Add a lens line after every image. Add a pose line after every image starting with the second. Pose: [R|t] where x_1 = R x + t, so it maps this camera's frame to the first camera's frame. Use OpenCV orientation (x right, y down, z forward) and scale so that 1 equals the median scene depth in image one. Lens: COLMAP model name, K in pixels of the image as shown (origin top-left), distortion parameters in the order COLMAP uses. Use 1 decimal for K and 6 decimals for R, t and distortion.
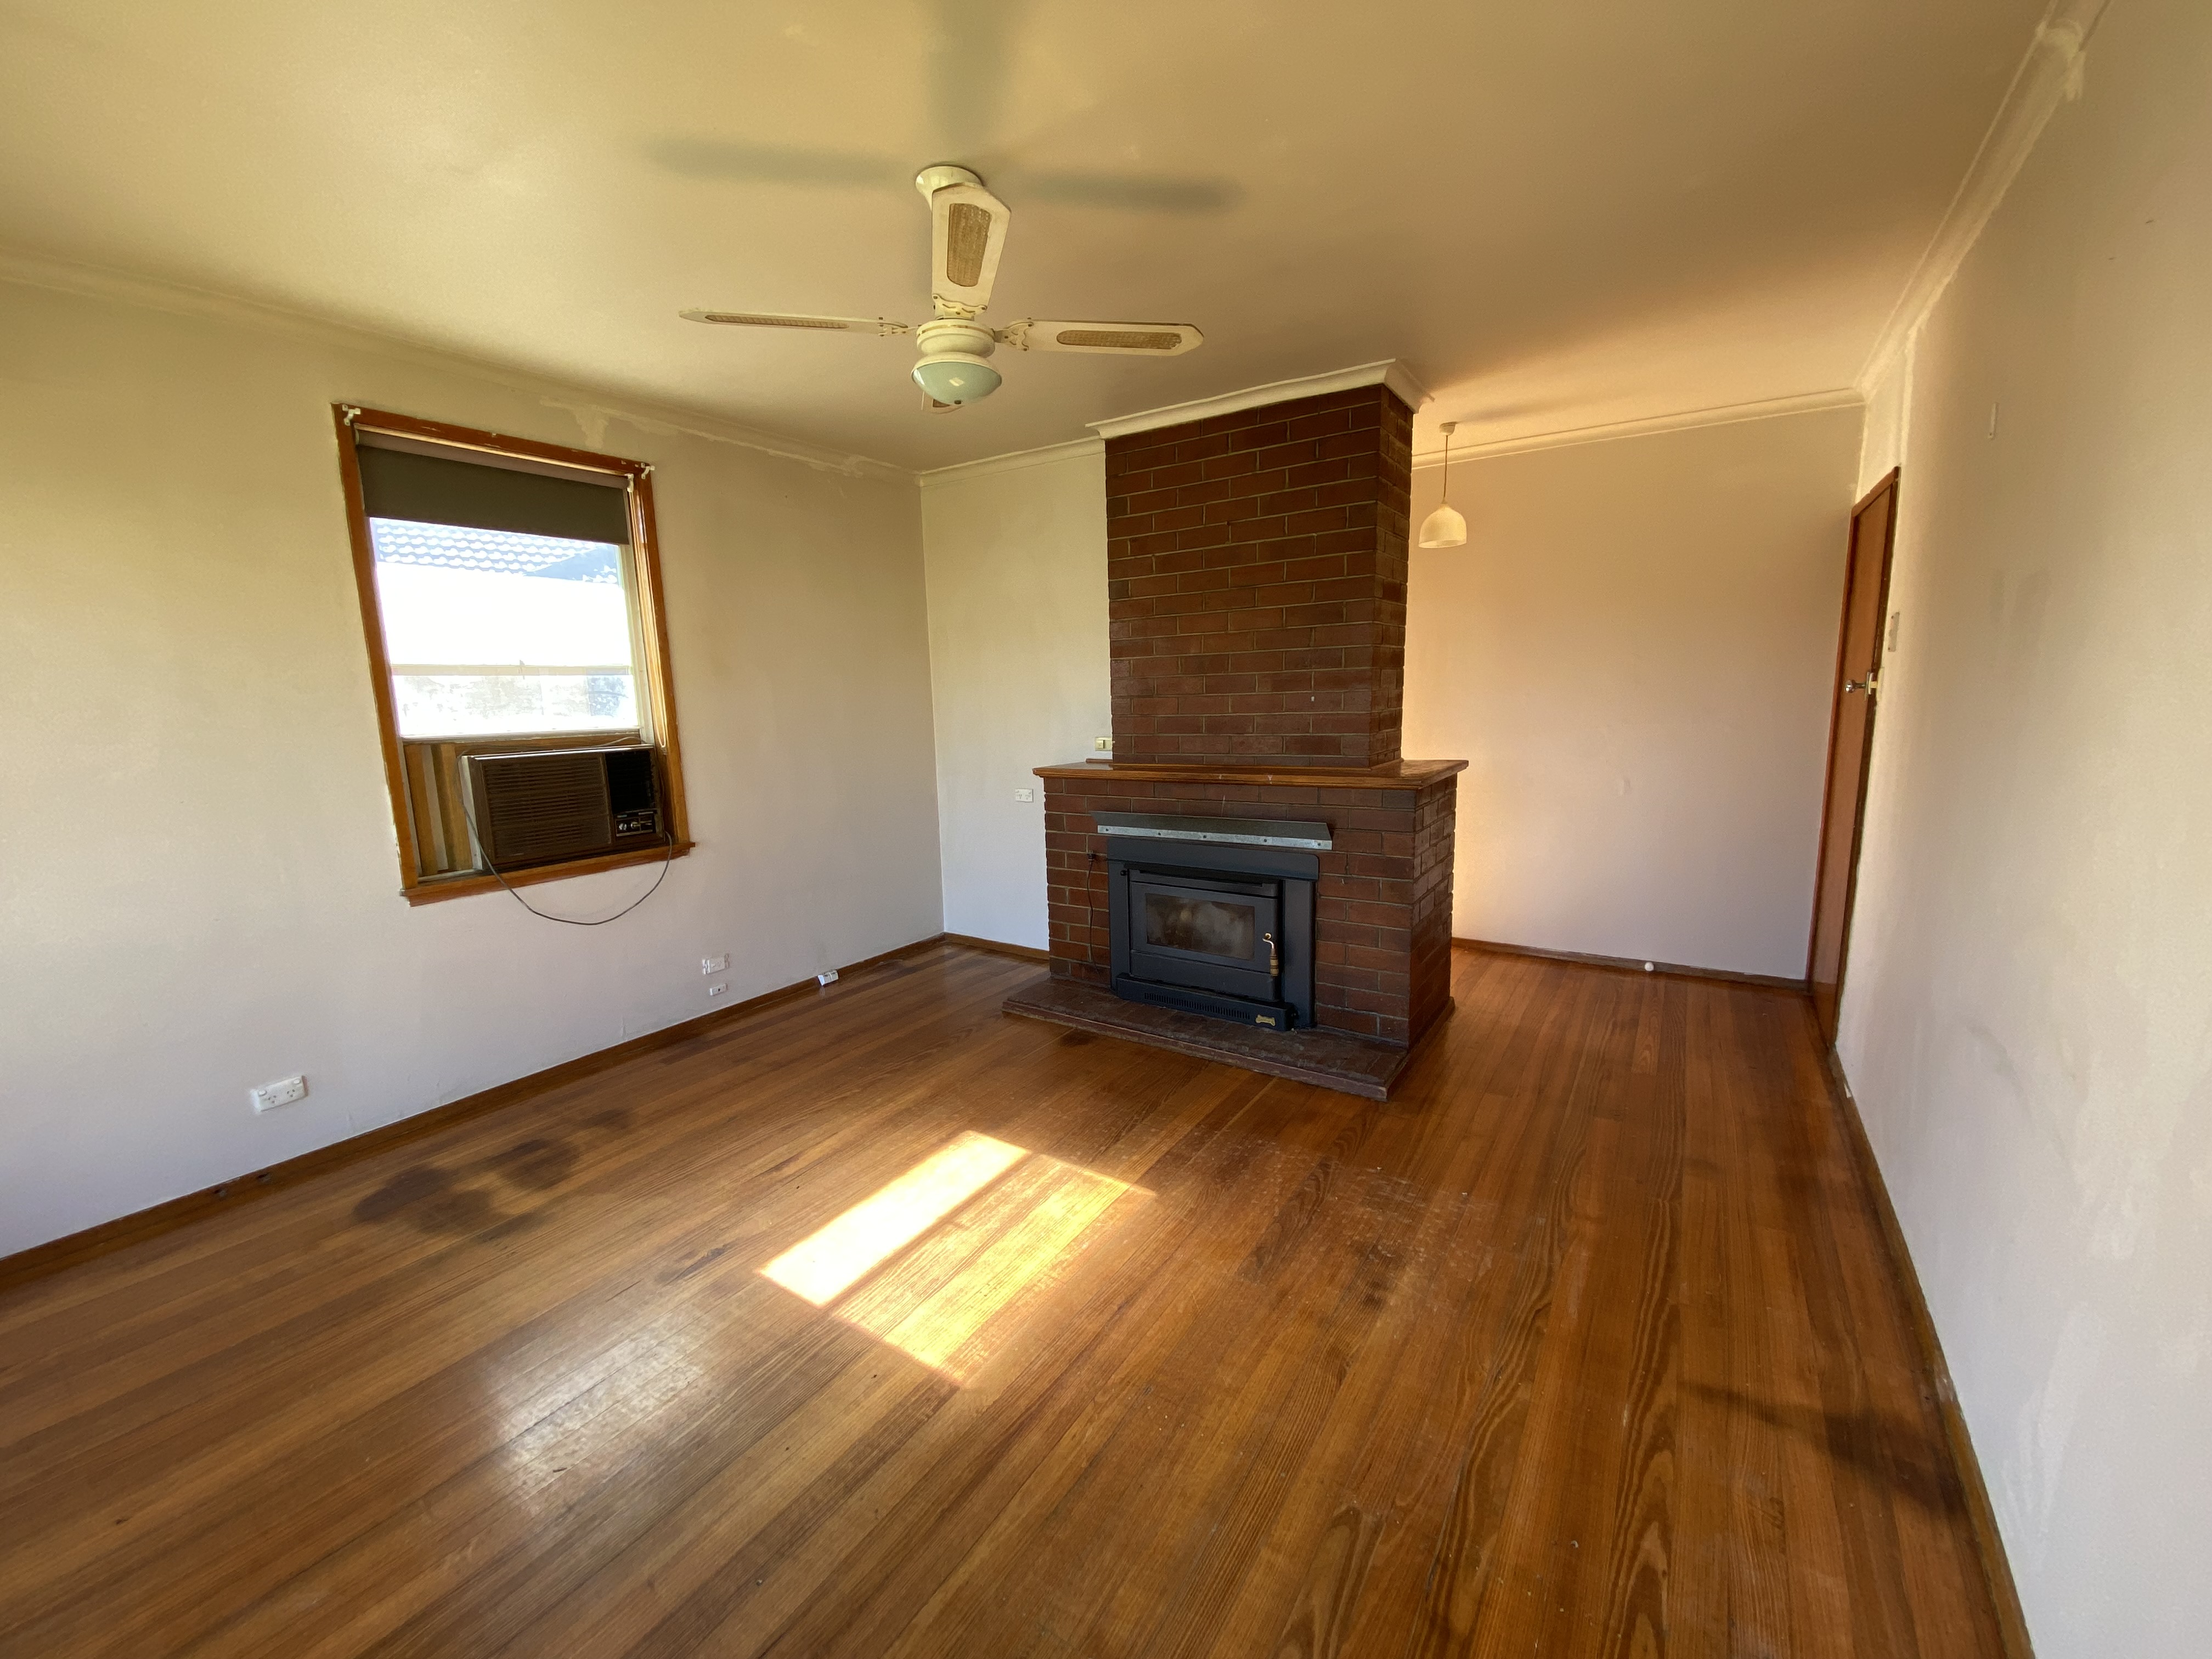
lens RADIAL K [[895.0, 0, 1094.0], [0, 895.0, 835.1], [0, 0, 1]] dist [0.060017, -0.038505]
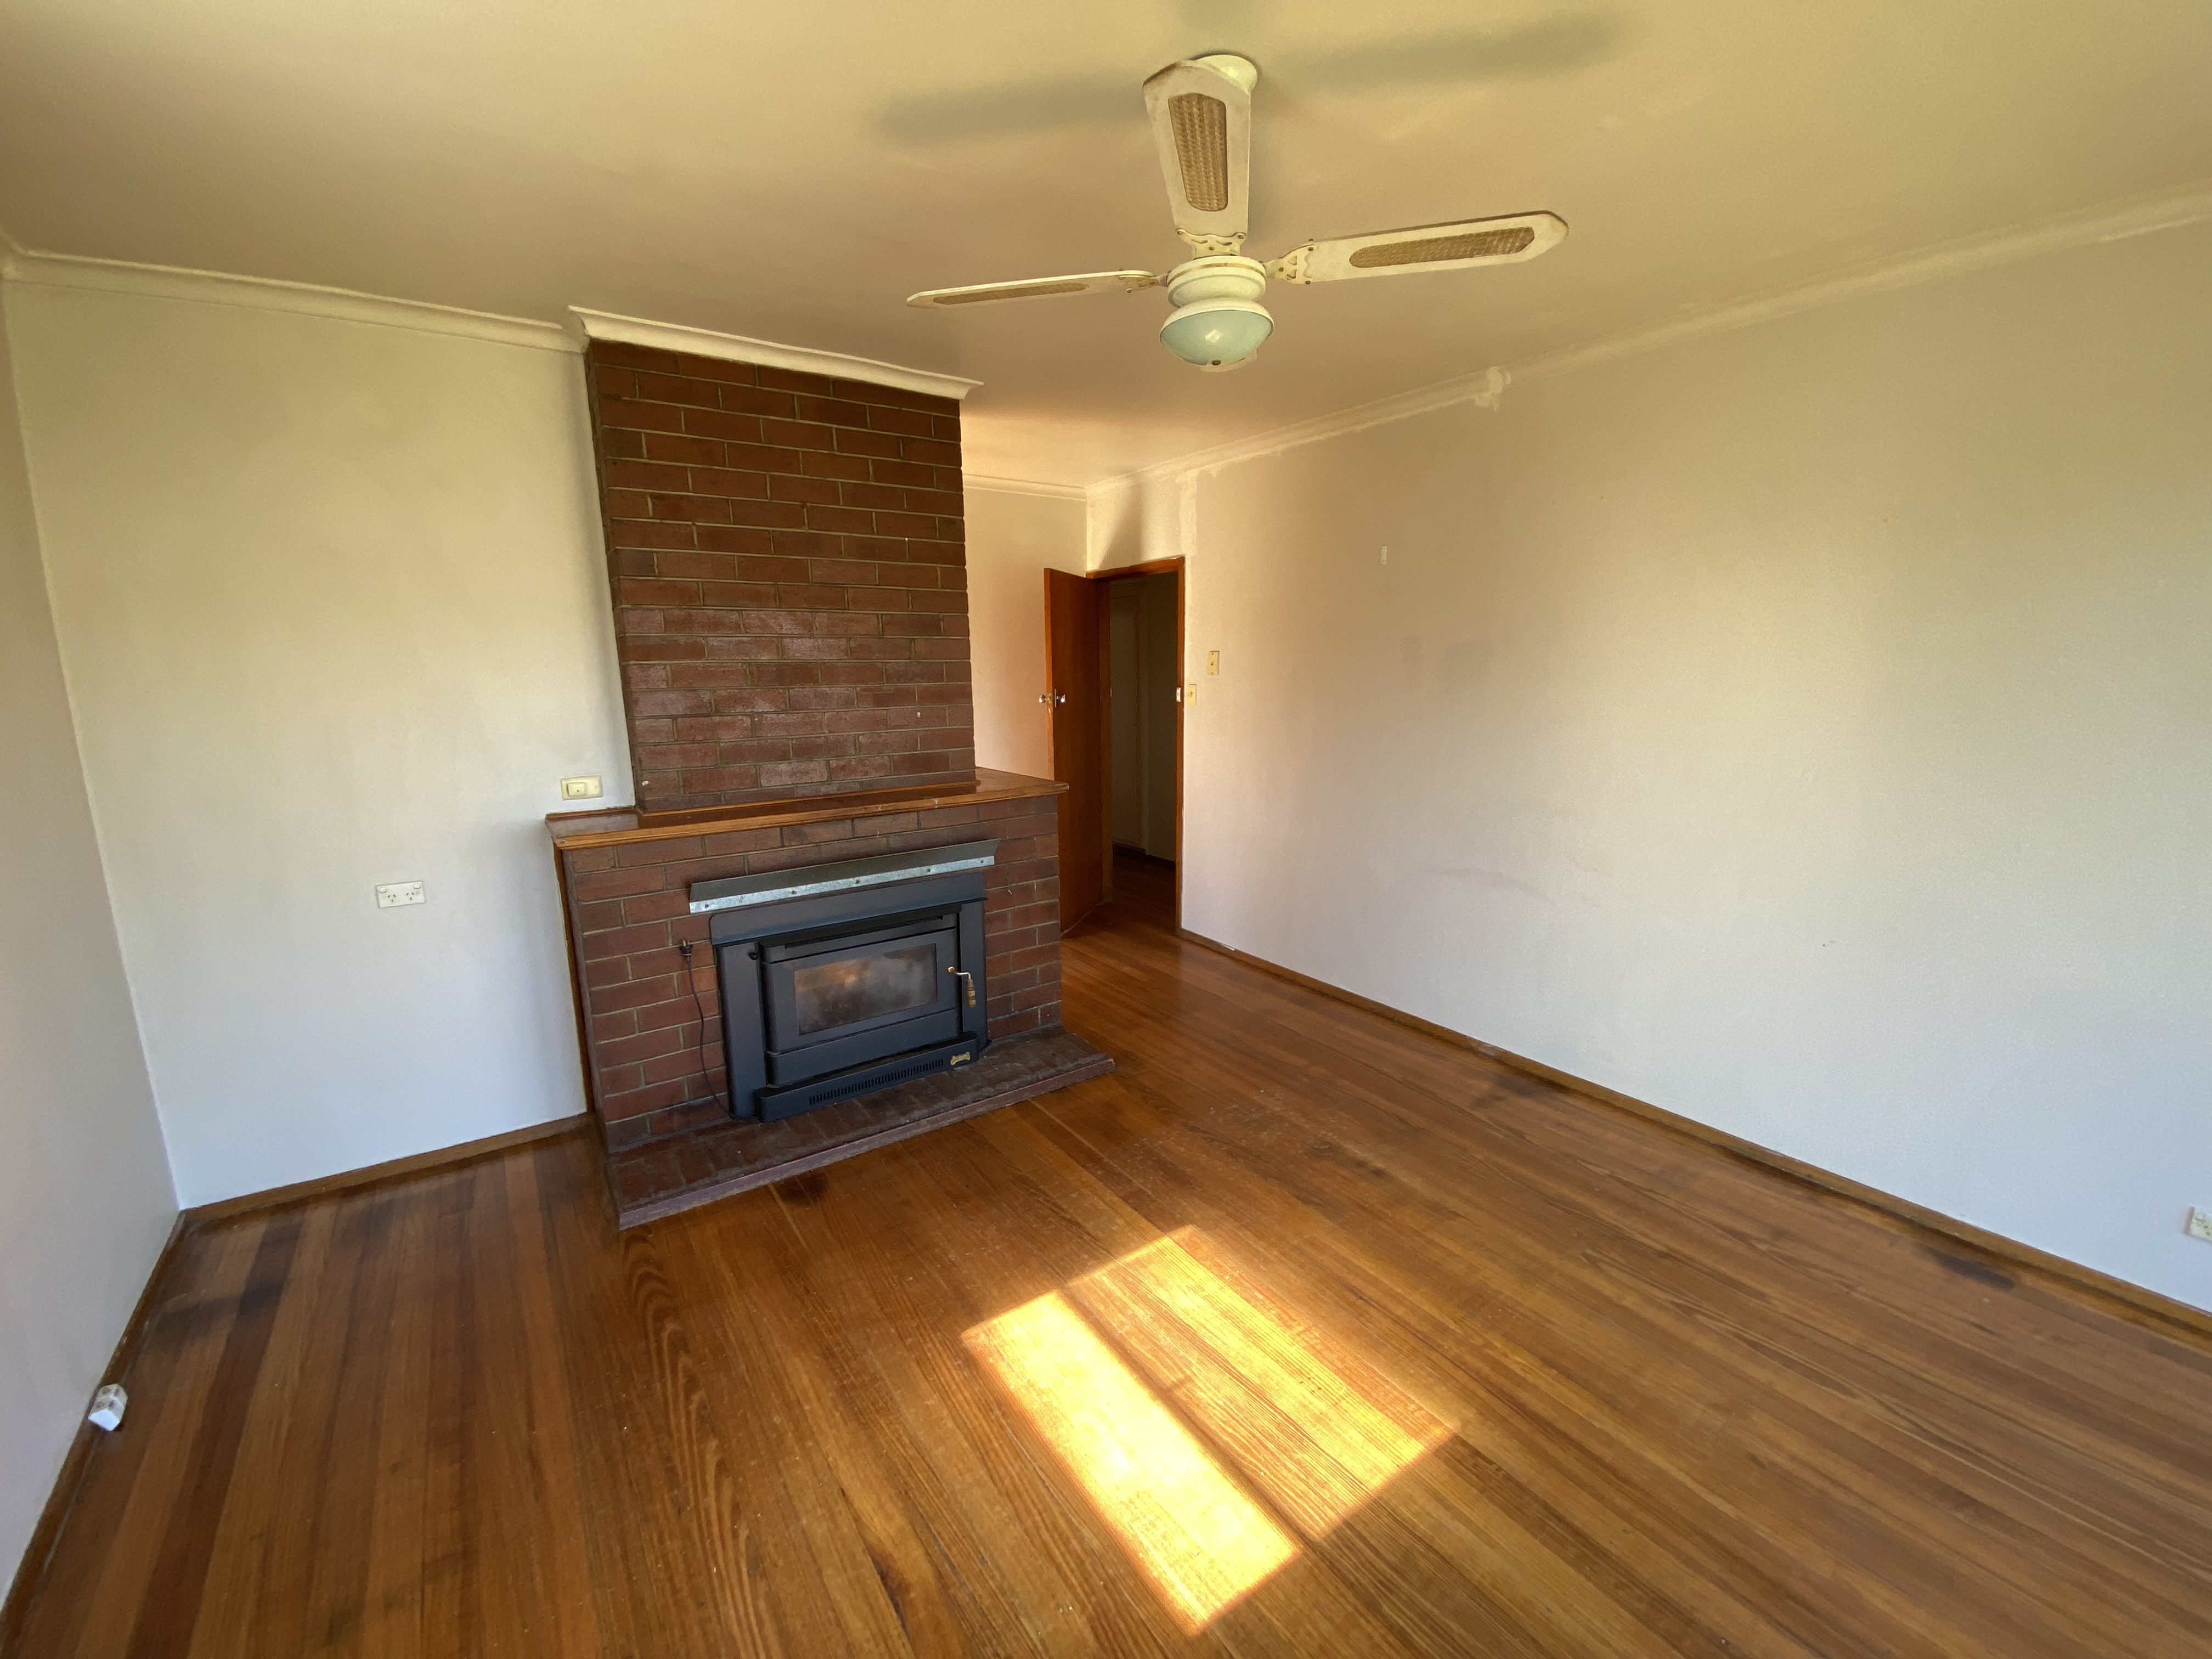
lens RADIAL K [[895.0, 0, 1094.0], [0, 895.0, 835.1], [0, 0, 1]] dist [0.060017, -0.038505]
pose [[0.379447, -0.155518, 0.912049, -0.645284], [0.152702, 0.982780, 0.104049, -0.110900], [-0.912525, 0.099790, 0.396661, 0.537626]]
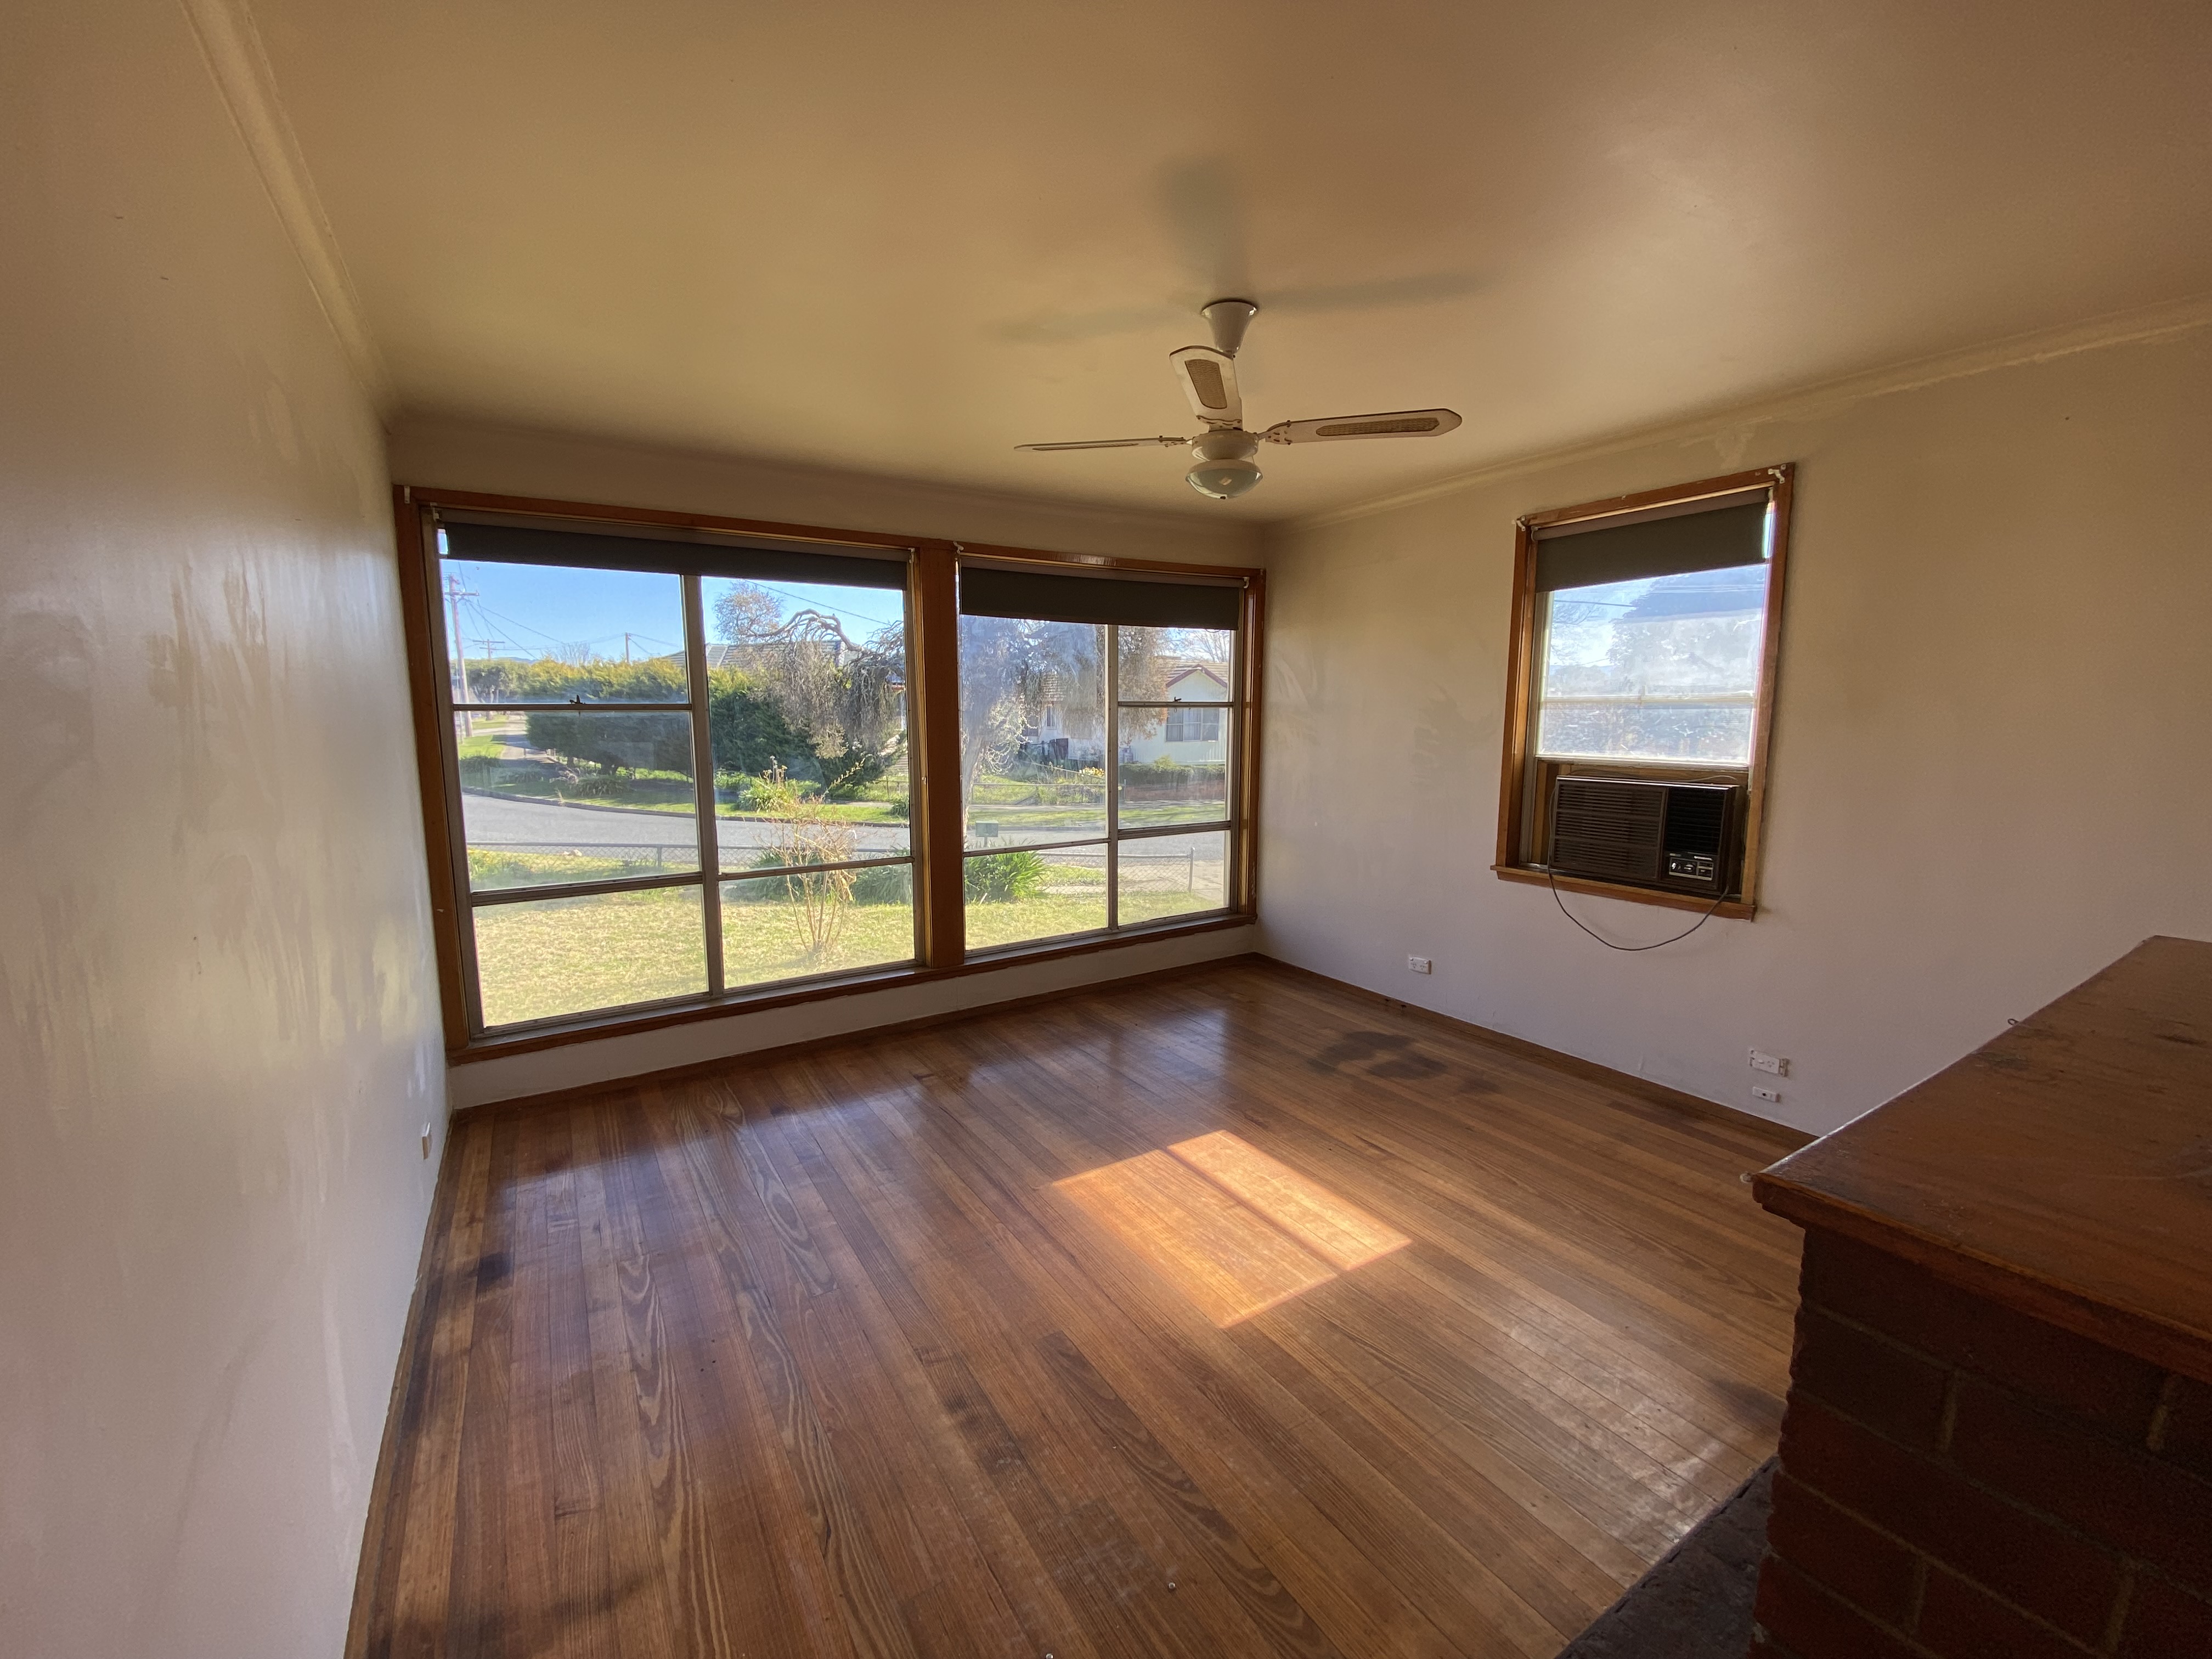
lens RADIAL K [[895.0, 0, 1094.0], [0, 895.0, 835.1], [0, 0, 1]] dist [0.060017, -0.038505]
pose [[-0.420682, 0.140856, -0.896207, 0.671456], [-0.134935, 0.967170, 0.215347, -0.185111], [0.897117, 0.211522, -0.387864, 0.911370]]
